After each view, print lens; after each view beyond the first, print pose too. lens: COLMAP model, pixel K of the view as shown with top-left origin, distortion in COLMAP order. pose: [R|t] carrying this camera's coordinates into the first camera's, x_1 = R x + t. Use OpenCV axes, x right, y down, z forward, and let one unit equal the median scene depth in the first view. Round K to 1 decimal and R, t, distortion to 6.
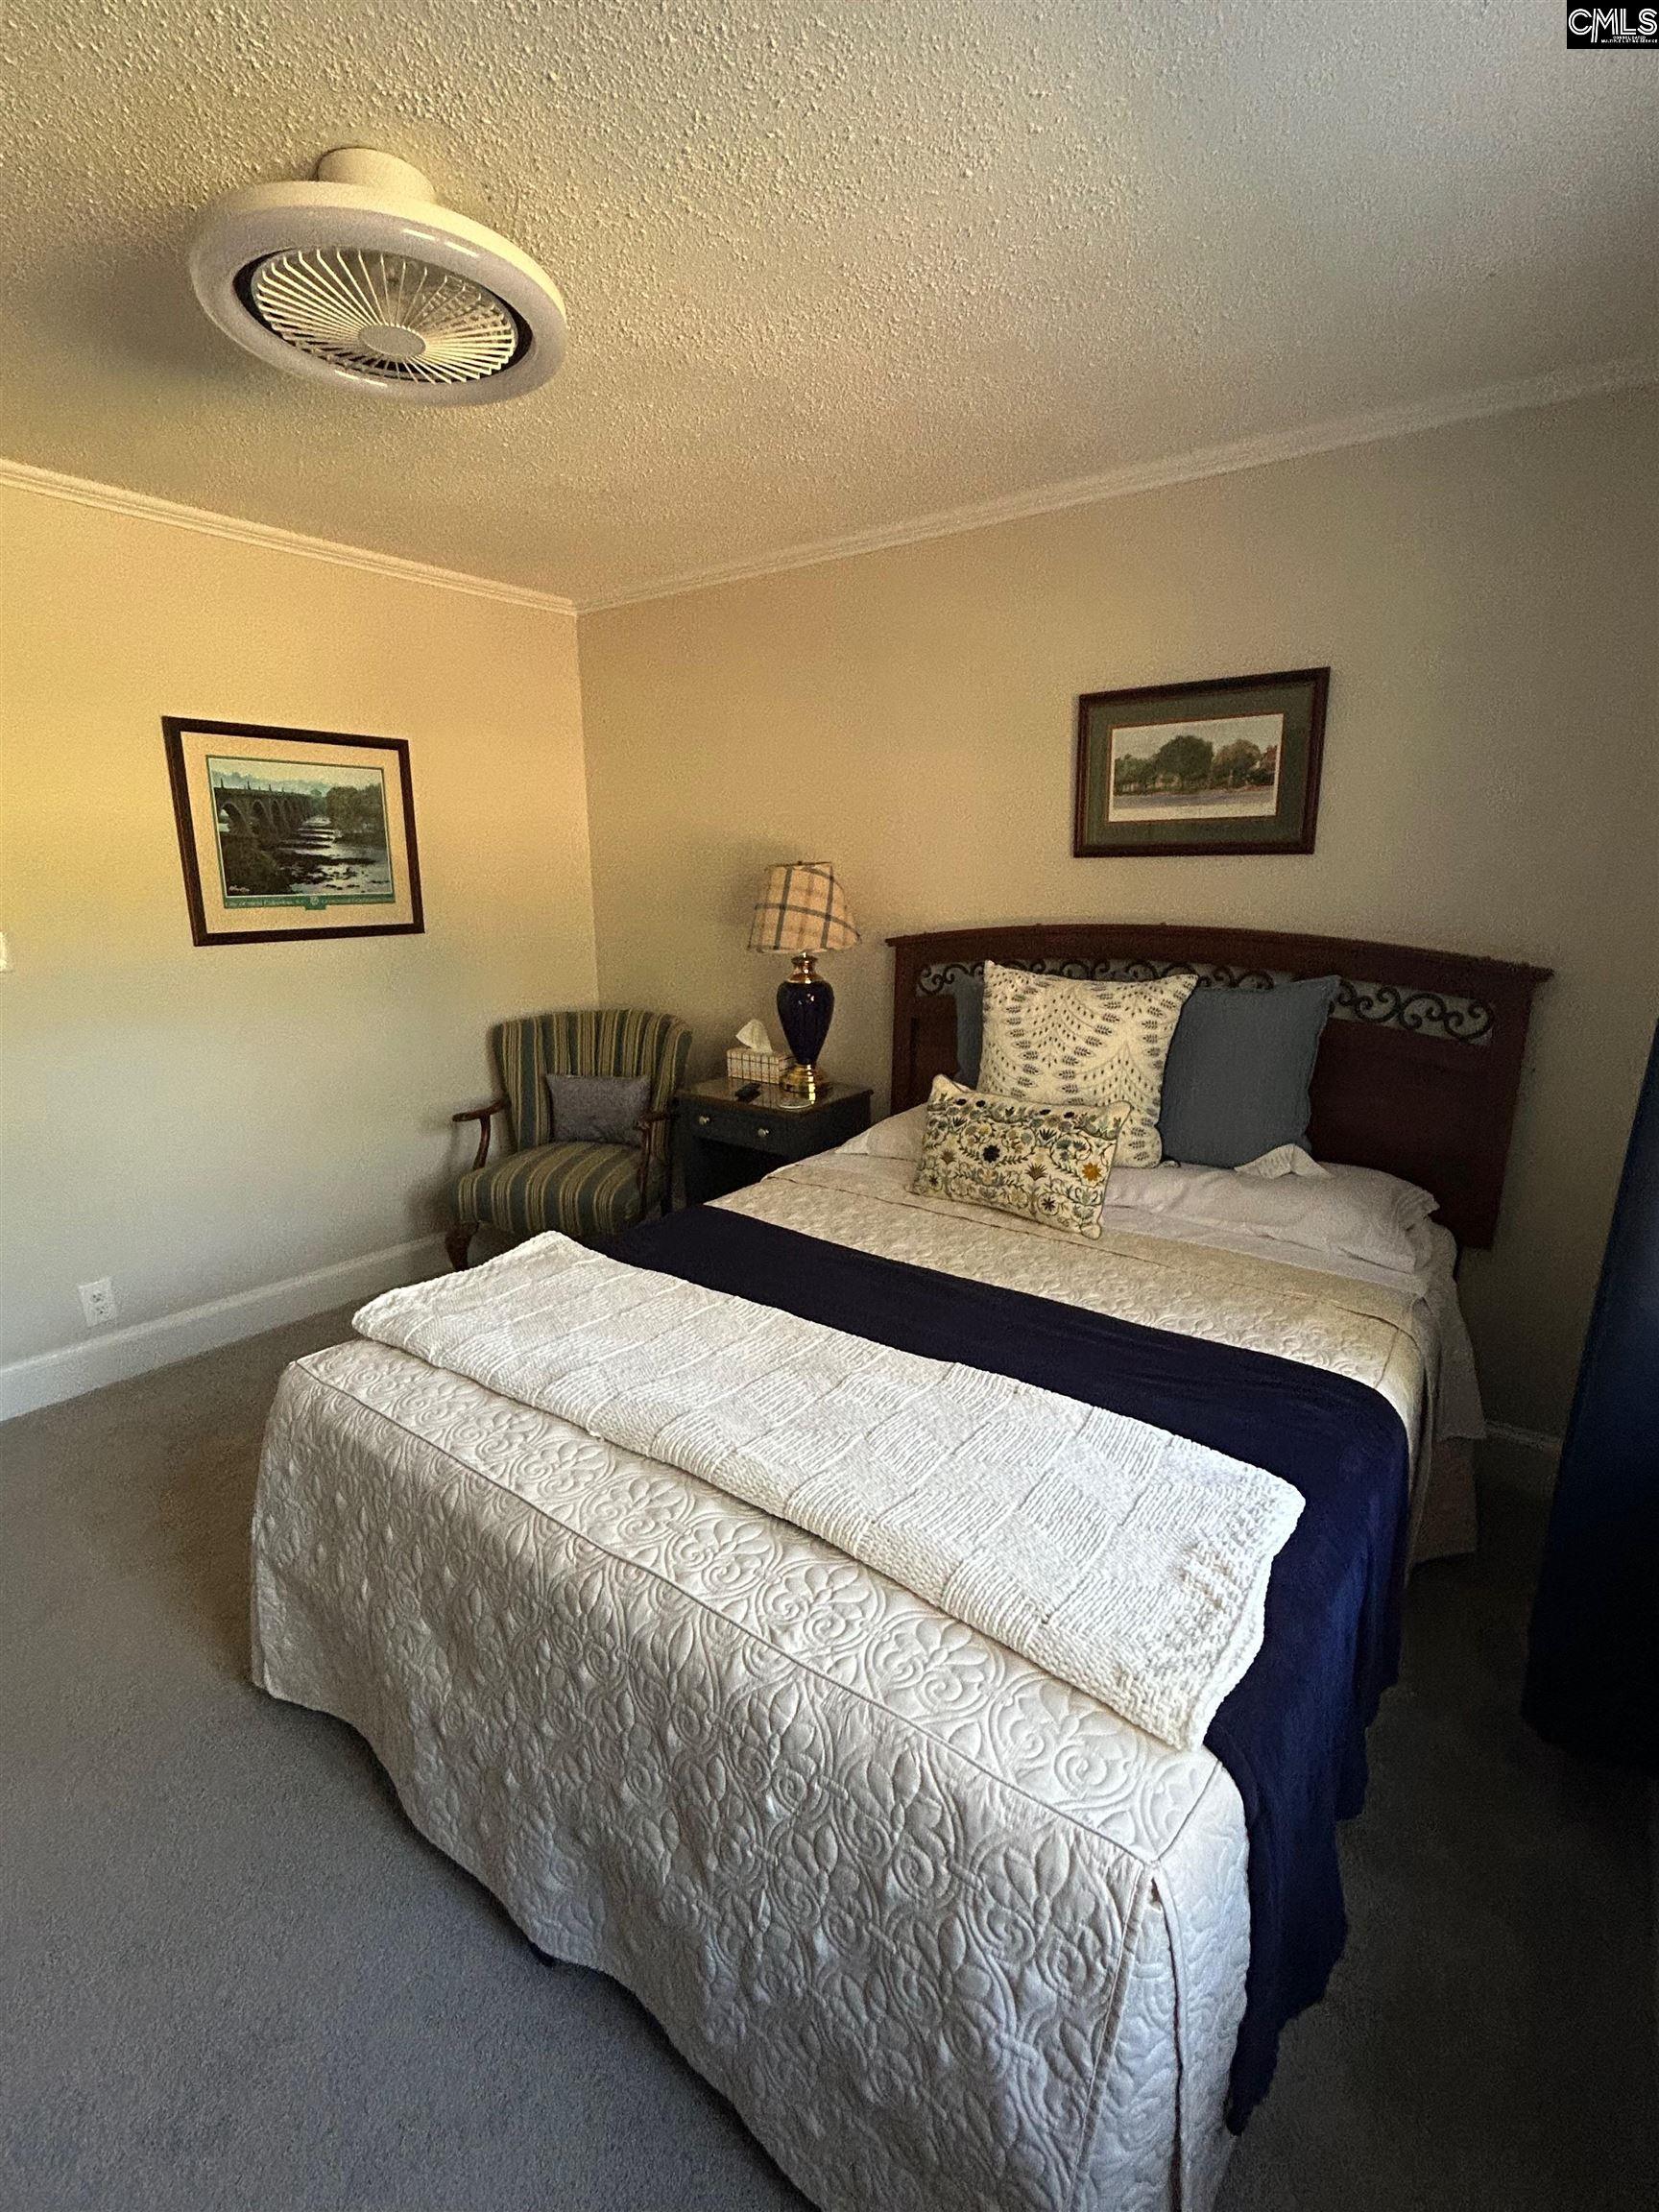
lens RADIAL K [[1002.1, 0, 829.5], [0, 1002.1, 1106.0], [0, 0, 1]] dist [-0.000078, -0.000085]
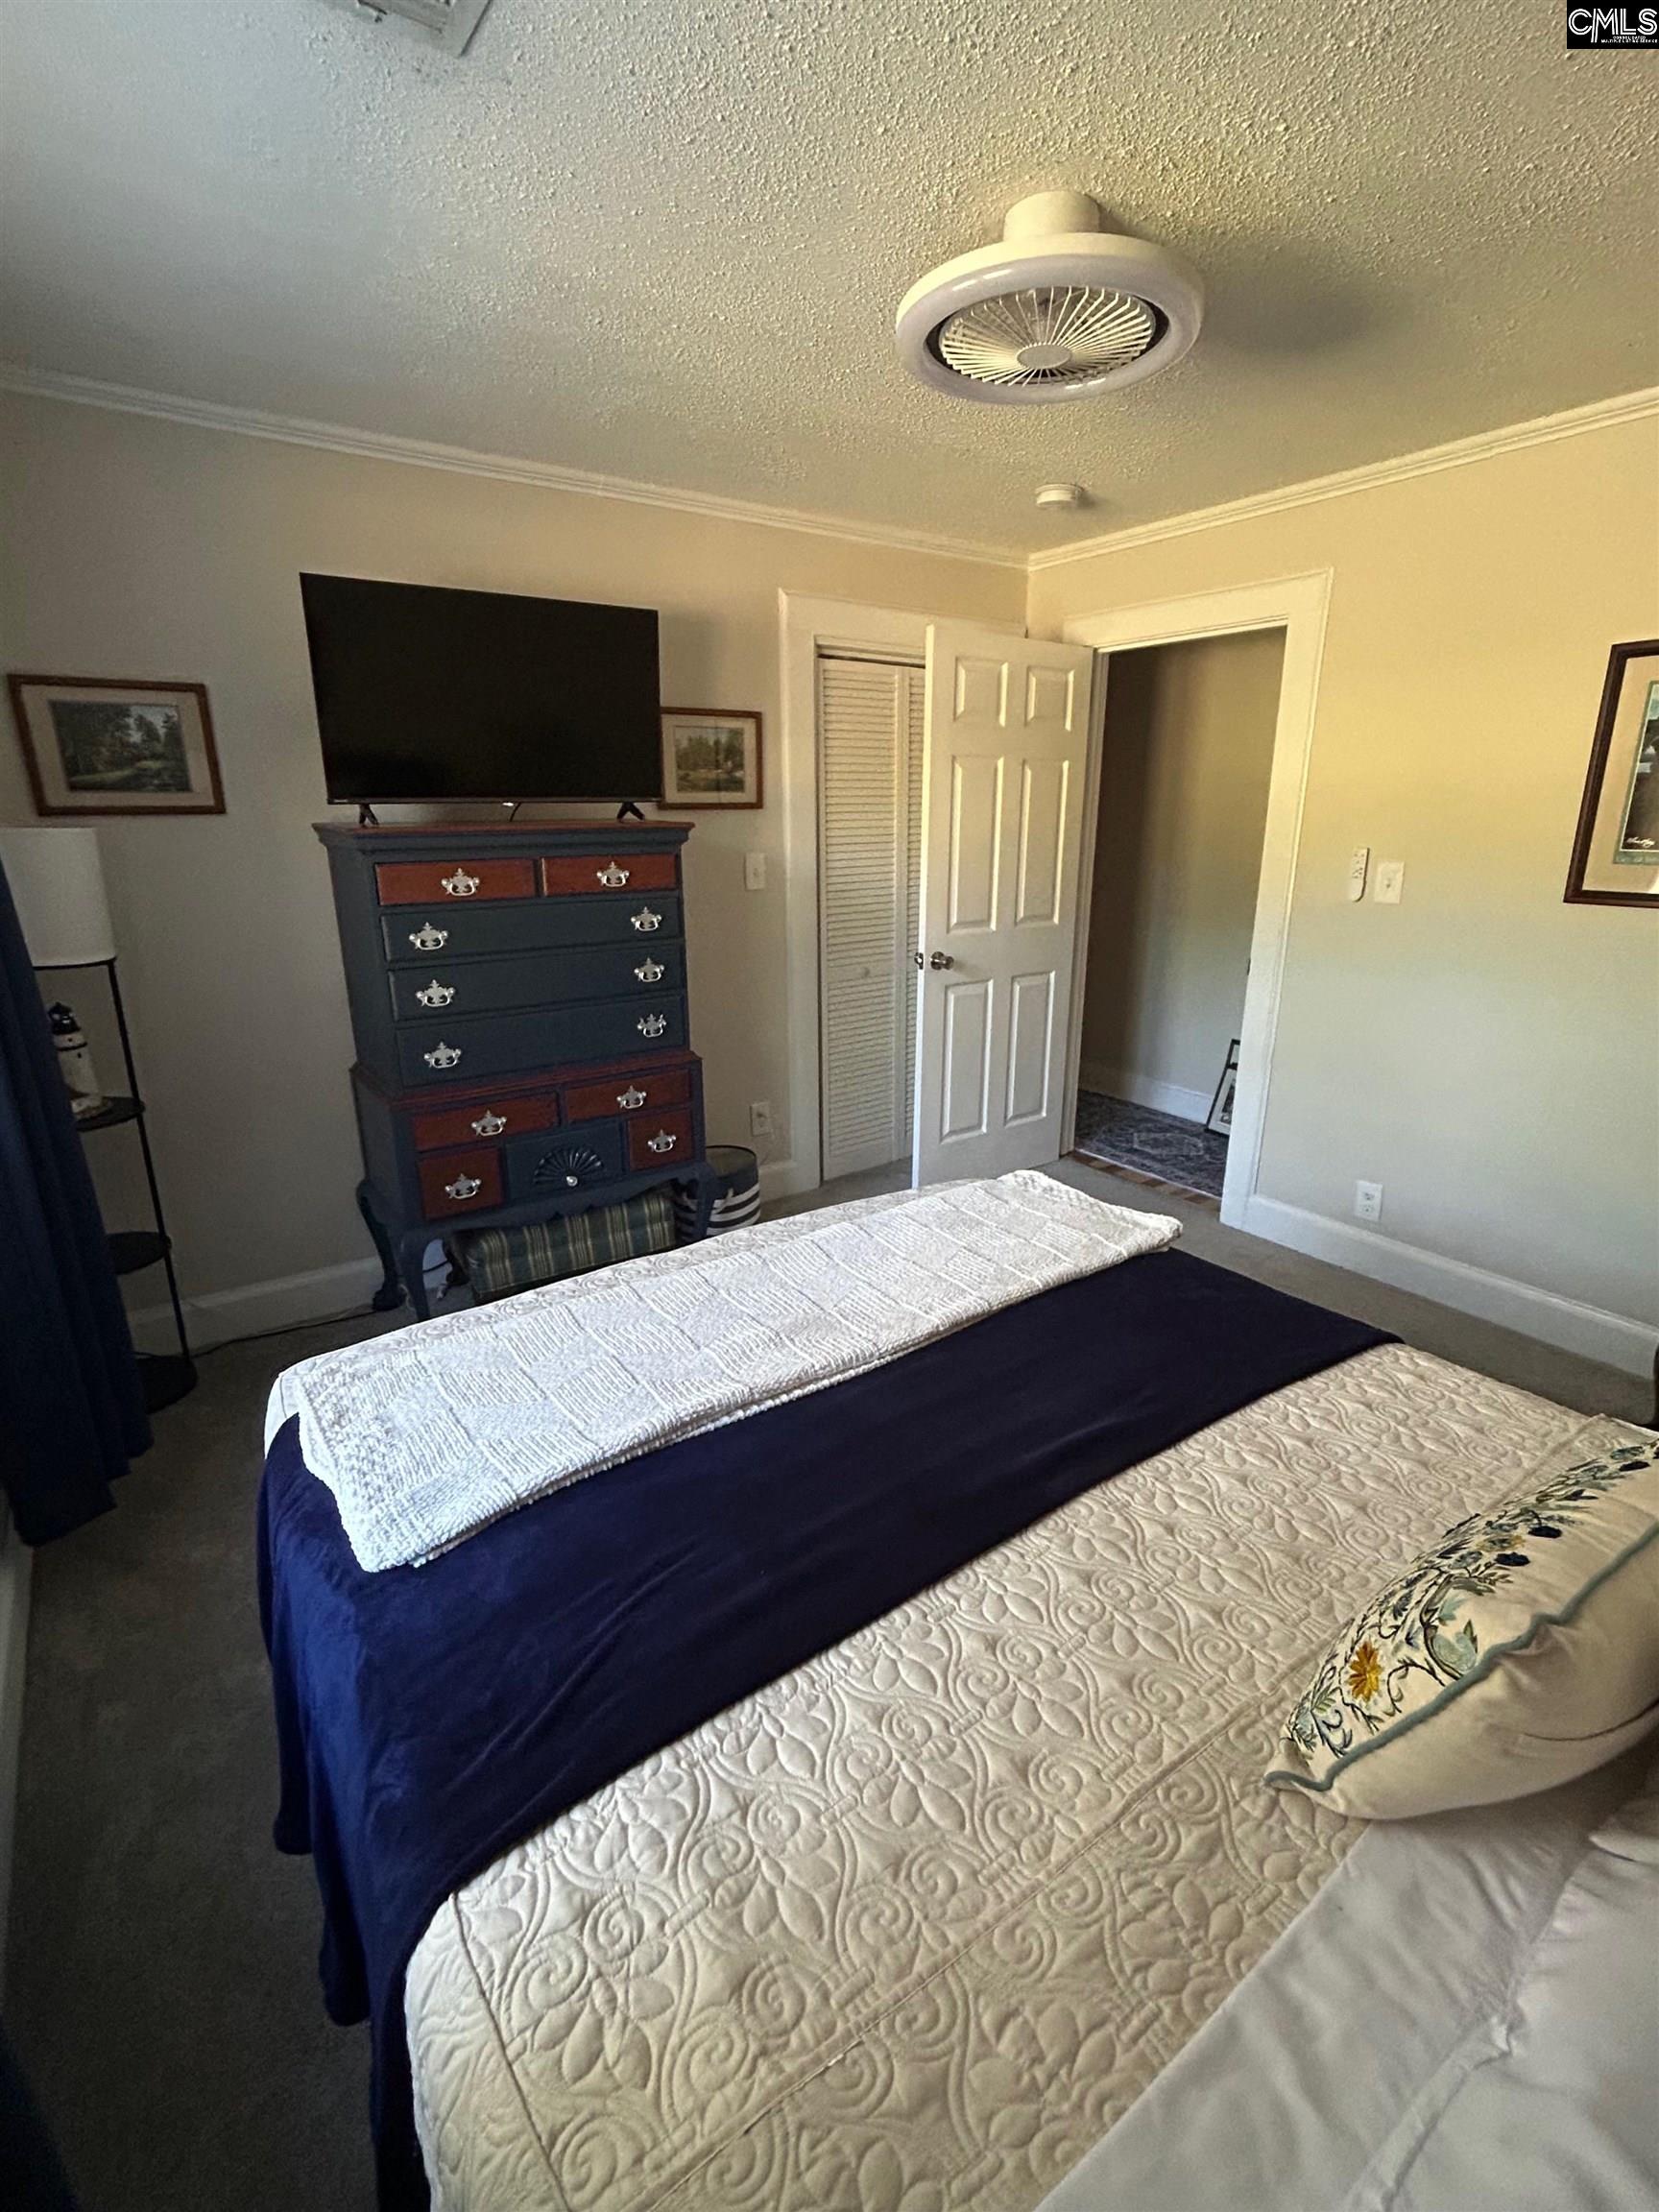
lens RADIAL K [[1002.1, 0, 829.5], [0, 1002.1, 1106.0], [0, 0, 1]] dist [-0.000078, -0.000085]
pose [[-0.304823, 0.271668, -0.912841, 0.468002], [-0.224228, 0.911043, 0.346009, -0.160012], [0.925637, 0.310156, -0.216791, 0.651358]]
